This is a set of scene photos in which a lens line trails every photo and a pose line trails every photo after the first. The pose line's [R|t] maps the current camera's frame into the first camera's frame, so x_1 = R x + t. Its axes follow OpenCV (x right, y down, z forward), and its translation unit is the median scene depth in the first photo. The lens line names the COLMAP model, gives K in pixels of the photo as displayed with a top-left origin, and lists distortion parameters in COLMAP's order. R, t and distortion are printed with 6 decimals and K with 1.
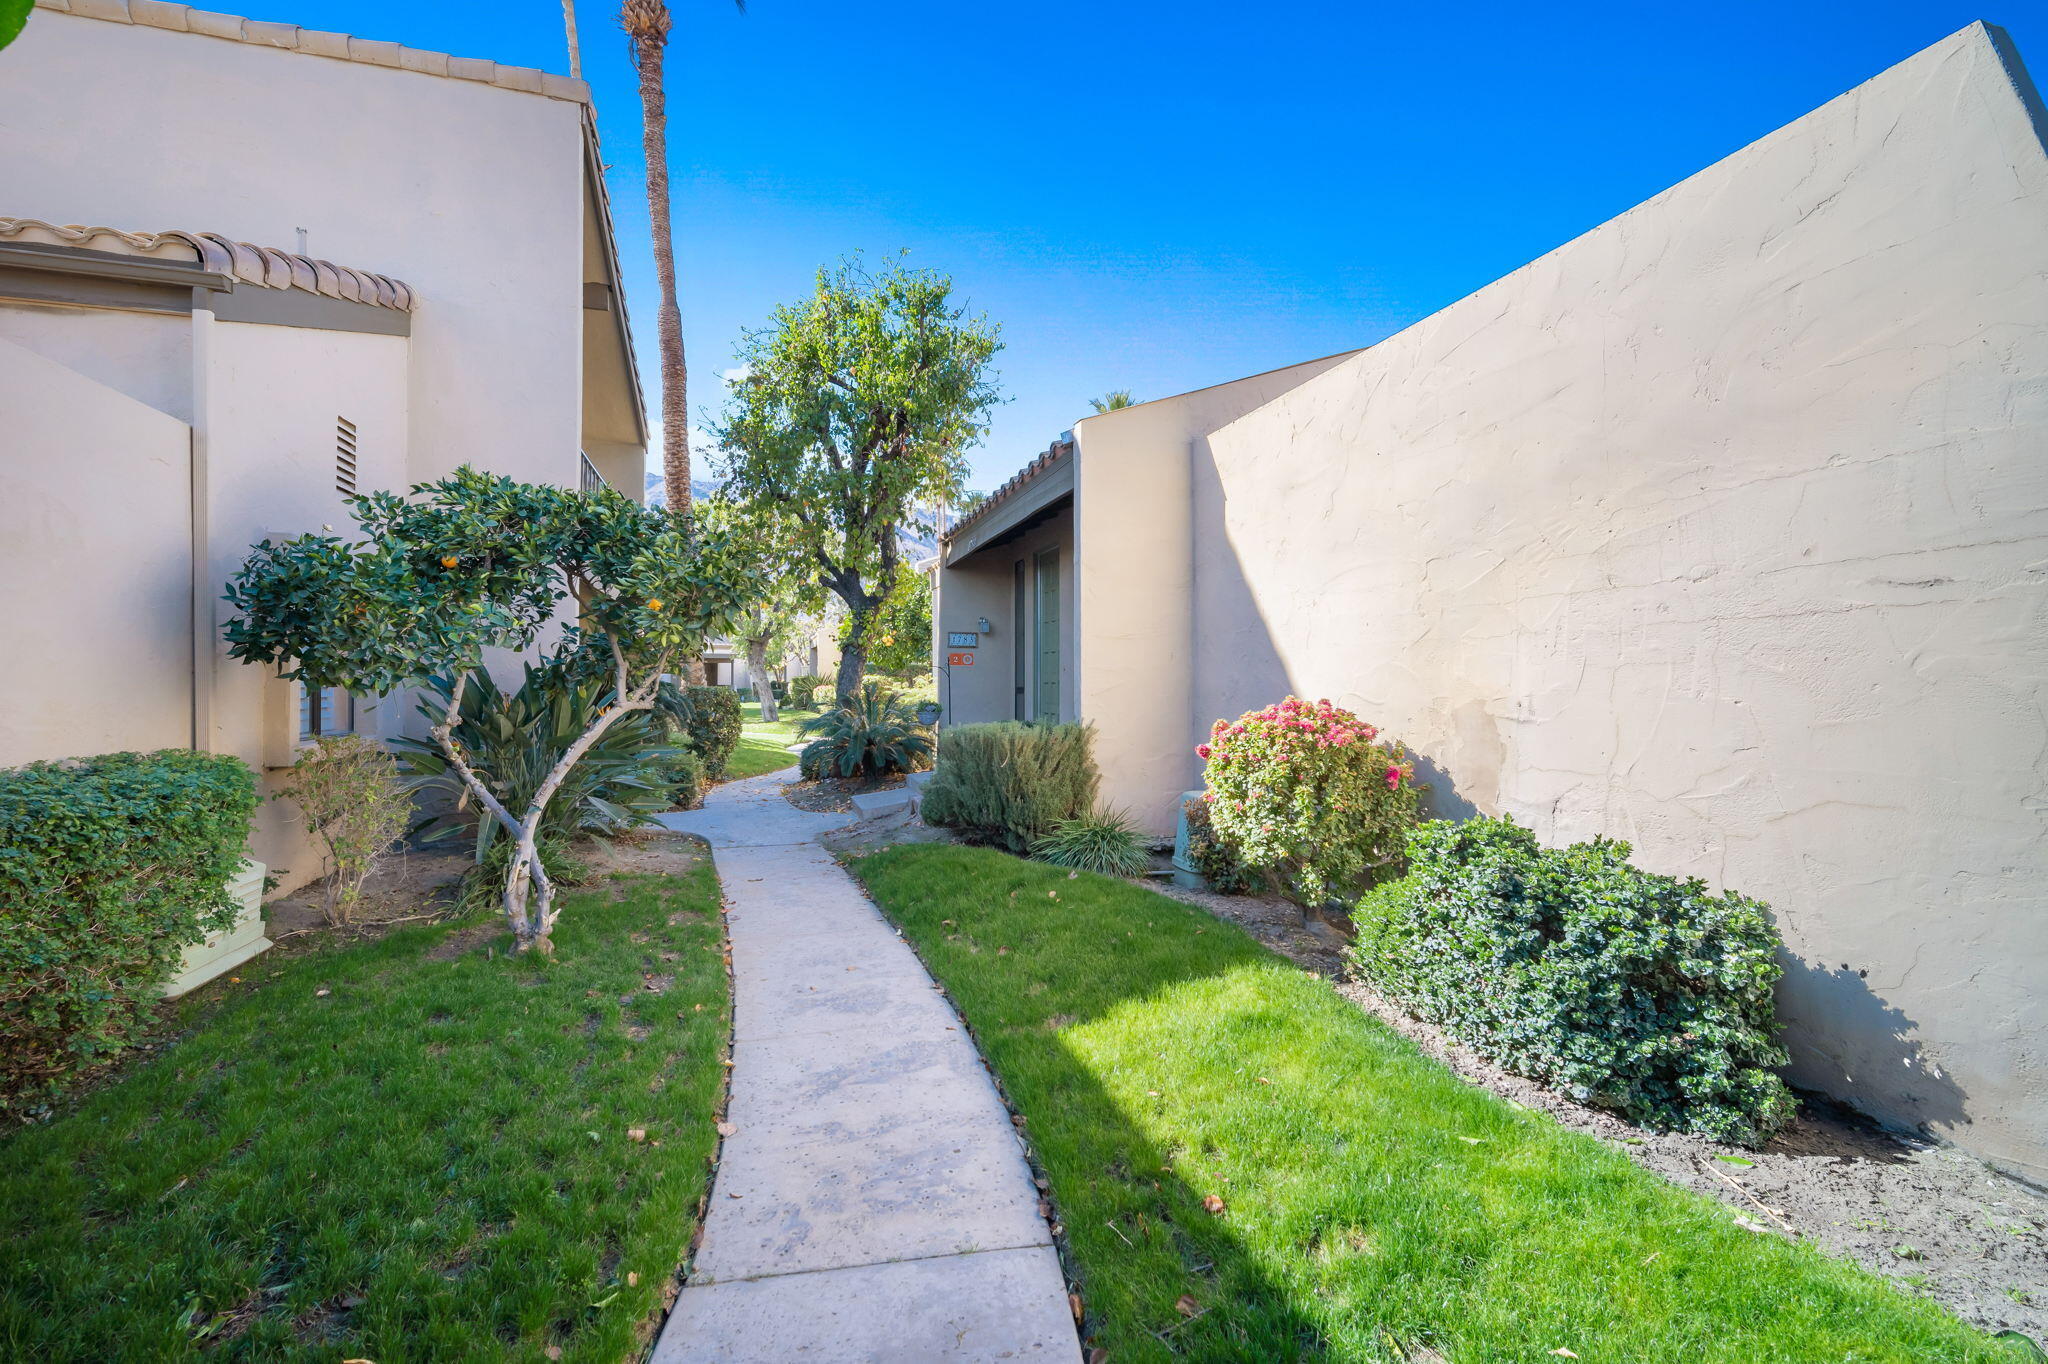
lens RADIAL K [[890.9, 0, 1024.1], [0, 890.9, 685.4], [0, 0, 1]] dist [-0.010061, 0.000824]
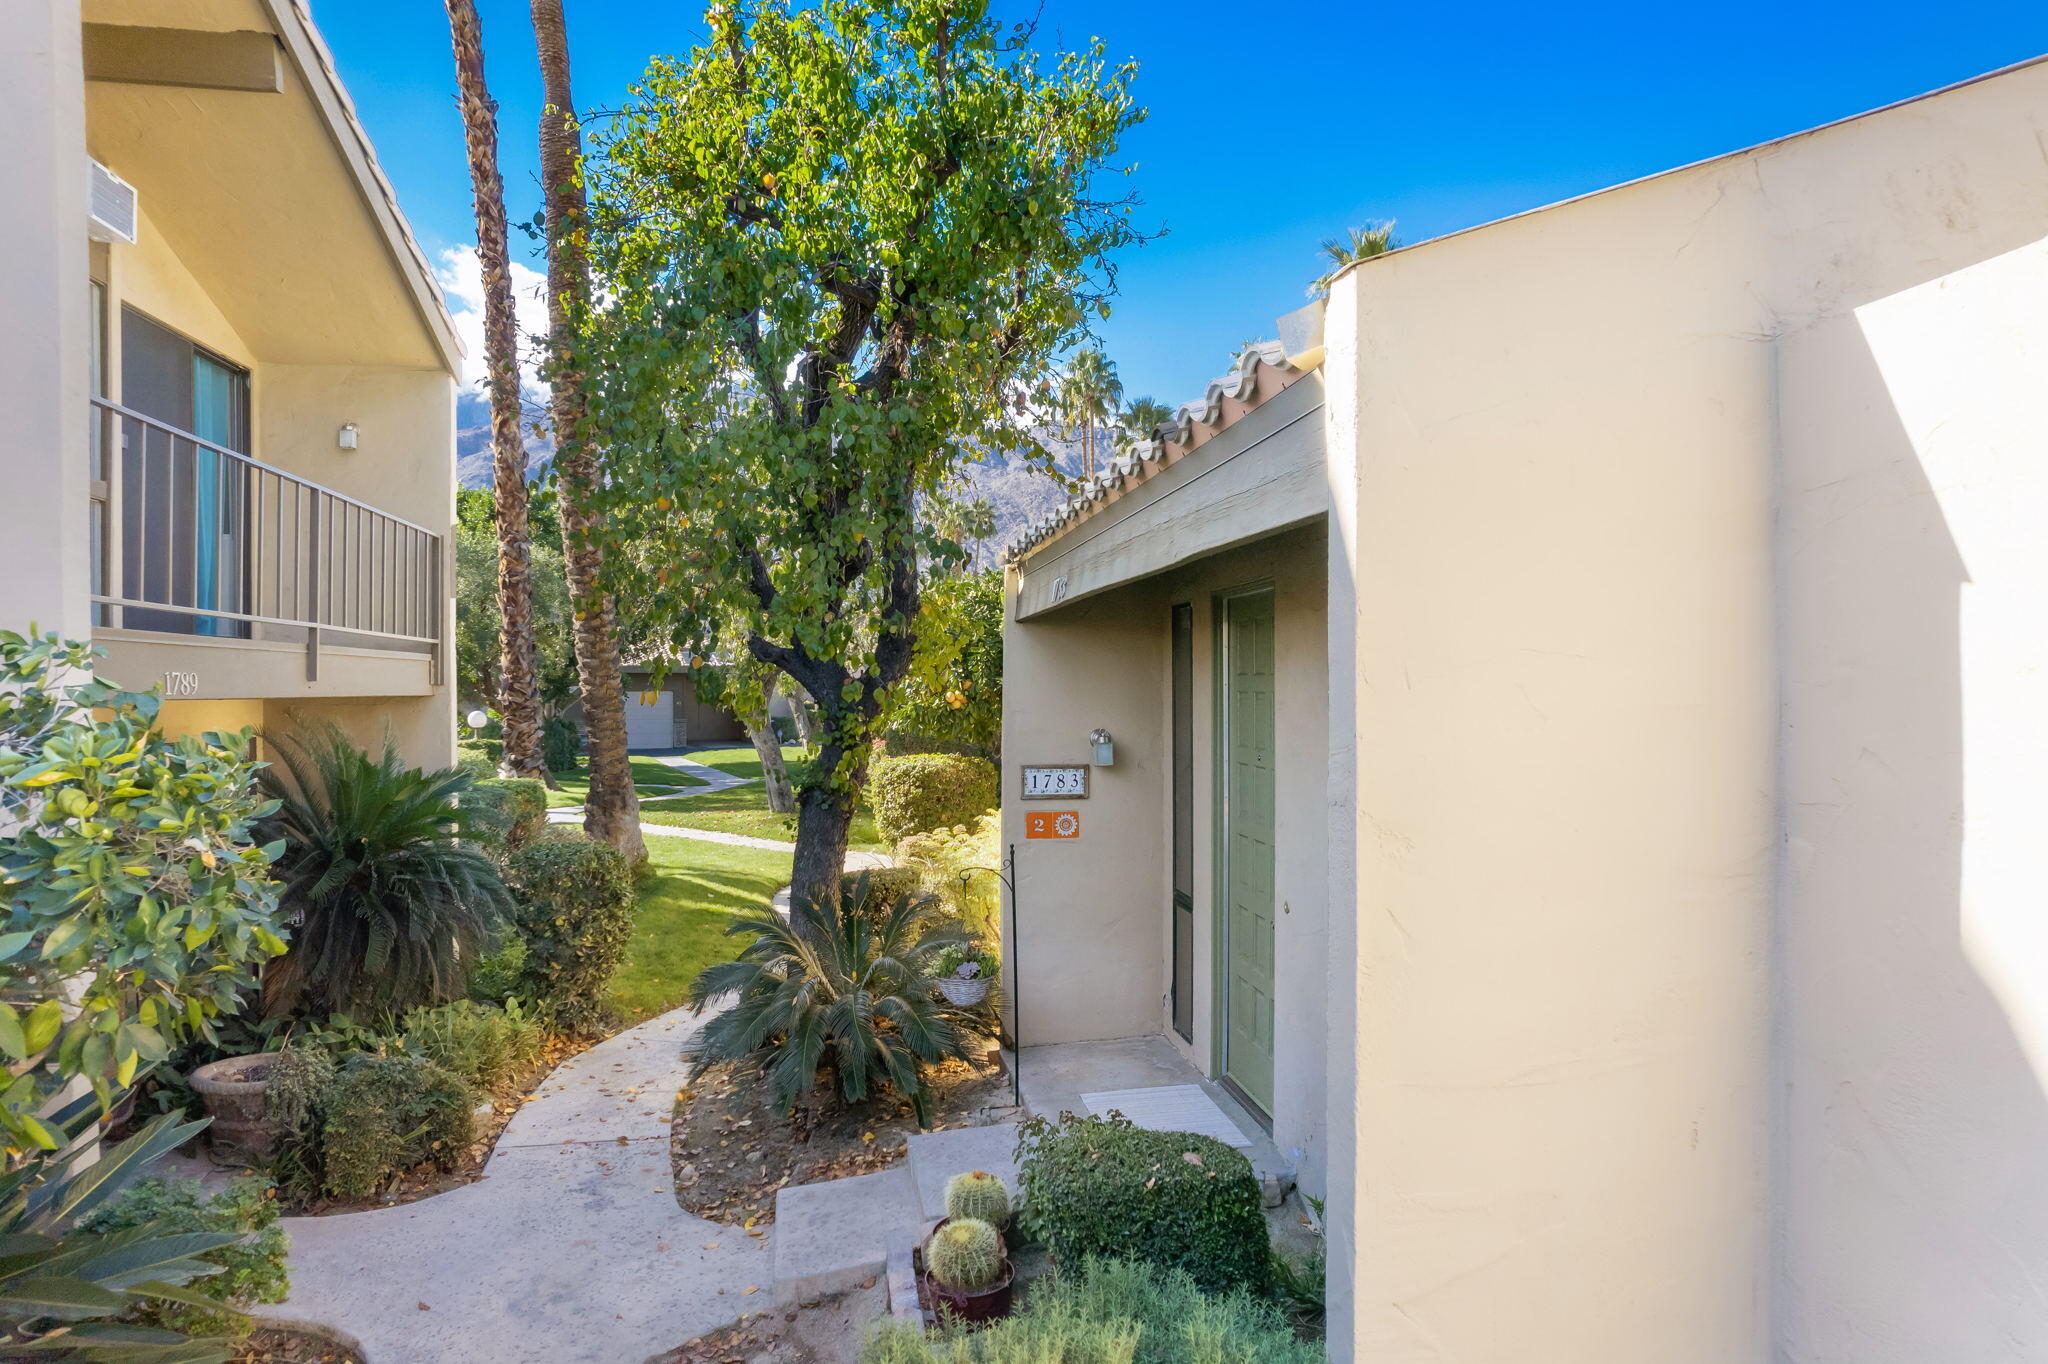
lens RADIAL K [[1289.5, 0, 1026.4], [0, 1289.5, 683.7], [0, 0, 1]] dist [-0.029584, 0.001259]
pose [[0.988340, -0.003990, -0.152212, 0.015361], [0.005580, 0.999934, 0.010017, -0.107264], [0.152162, -0.010750, 0.988297, 0.363777]]
